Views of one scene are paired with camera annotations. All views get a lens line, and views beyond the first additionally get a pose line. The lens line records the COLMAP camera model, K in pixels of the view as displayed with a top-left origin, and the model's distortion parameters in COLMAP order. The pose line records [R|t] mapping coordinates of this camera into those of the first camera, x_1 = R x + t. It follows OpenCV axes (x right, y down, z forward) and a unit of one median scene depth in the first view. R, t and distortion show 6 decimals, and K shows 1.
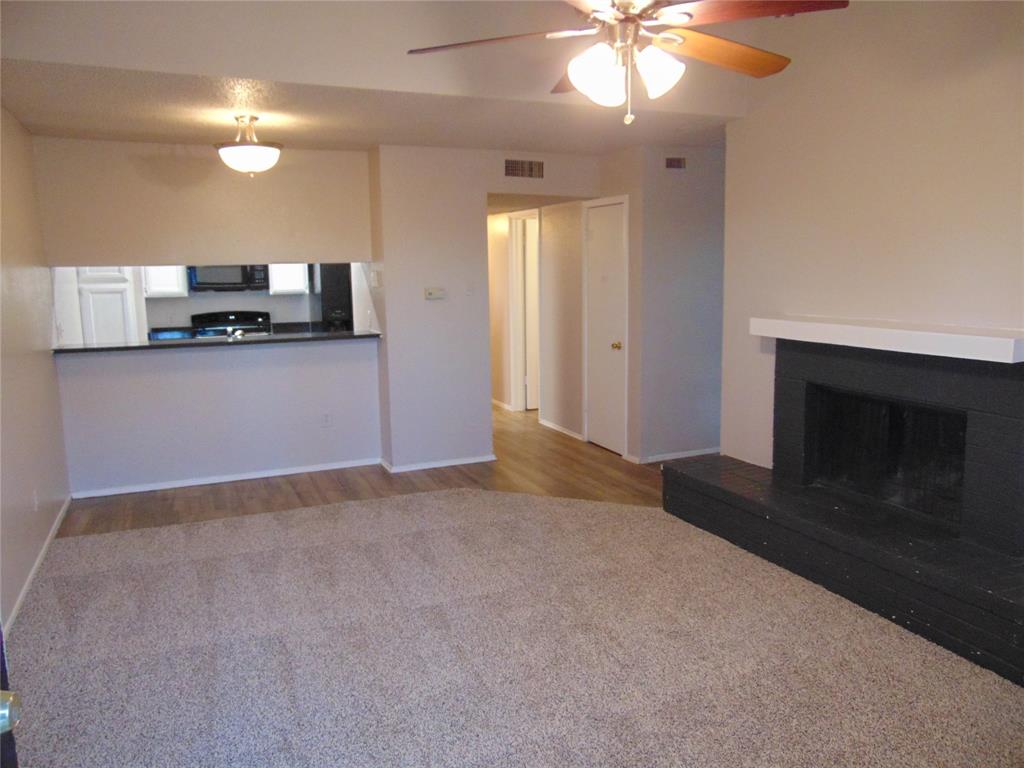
lens RADIAL K [[773.7, 0, 512.0], [0, 773.7, 384.0], [0, 0, 1]] dist [-0.042158, 0.096996]
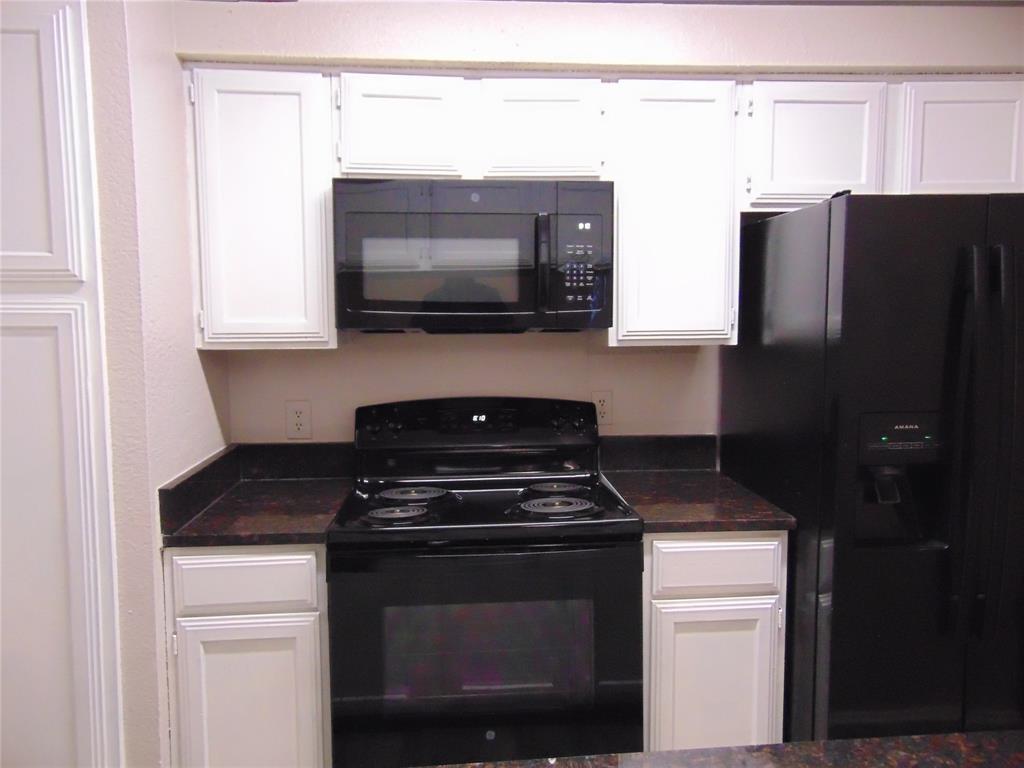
lens RADIAL K [[773.7, 0, 512.0], [0, 773.7, 384.0], [0, 0, 1]] dist [-0.042158, 0.096996]
pose [[0.946549, 0.037103, -0.320419, -0.258196], [-0.054834, 0.997413, -0.046490, -0.087966], [0.317865, 0.061575, 0.946134, 0.726471]]
